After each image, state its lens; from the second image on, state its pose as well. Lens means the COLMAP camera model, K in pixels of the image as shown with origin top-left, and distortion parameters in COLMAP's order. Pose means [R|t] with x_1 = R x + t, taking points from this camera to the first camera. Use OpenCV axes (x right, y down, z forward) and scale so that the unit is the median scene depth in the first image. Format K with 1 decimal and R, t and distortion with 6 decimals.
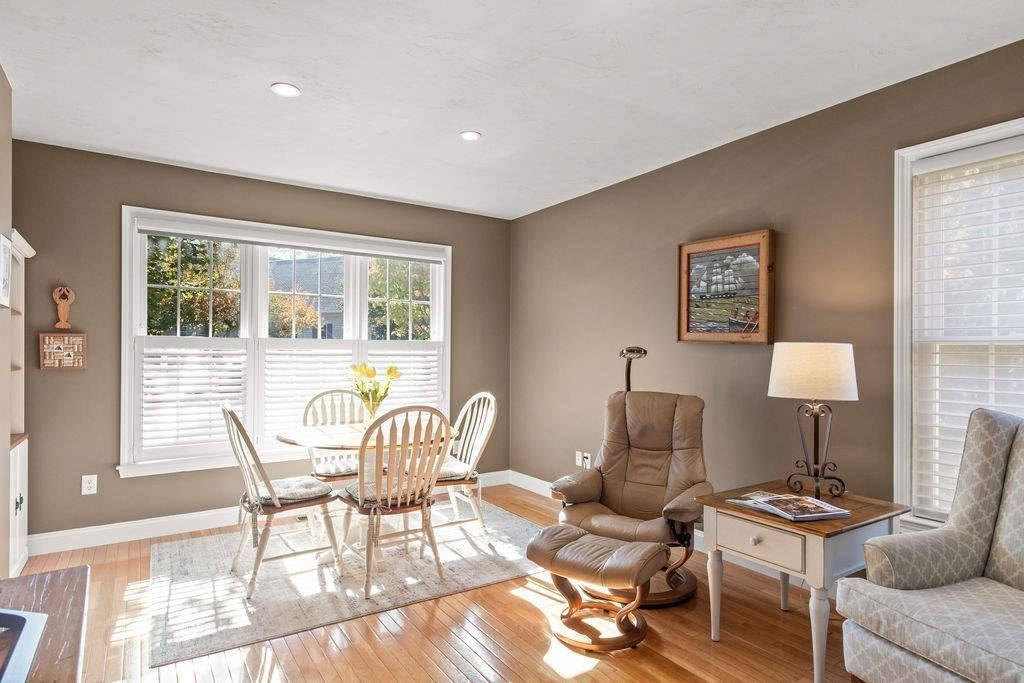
lens RADIAL K [[567.3, 0, 514.9], [0, 567.3, 346.4], [0, 0, 1]] dist [-0.005759, -0.000127]
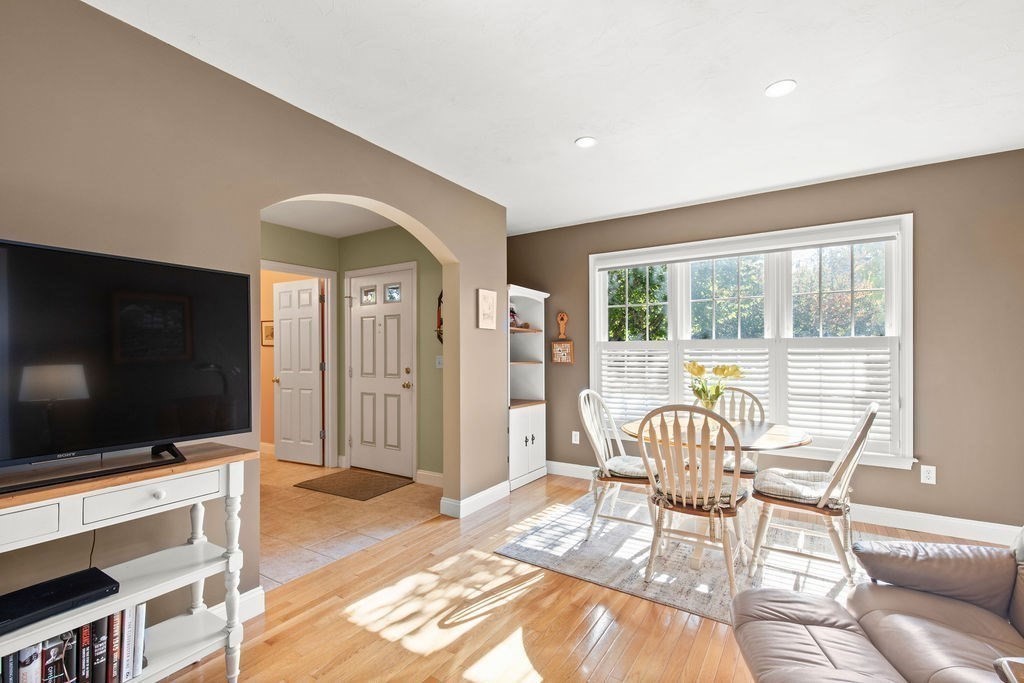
lens RADIAL K [[460.6, 0, 513.3], [0, 460.6, 346.9], [0, 0, 1]] dist [0.009822, -0.000700]
pose [[0.387014, -0.019714, -0.921863, 0.379140], [0.016546, 0.999759, -0.014433, 0.009214], [0.921925, -0.009667, 0.387247, 0.362885]]
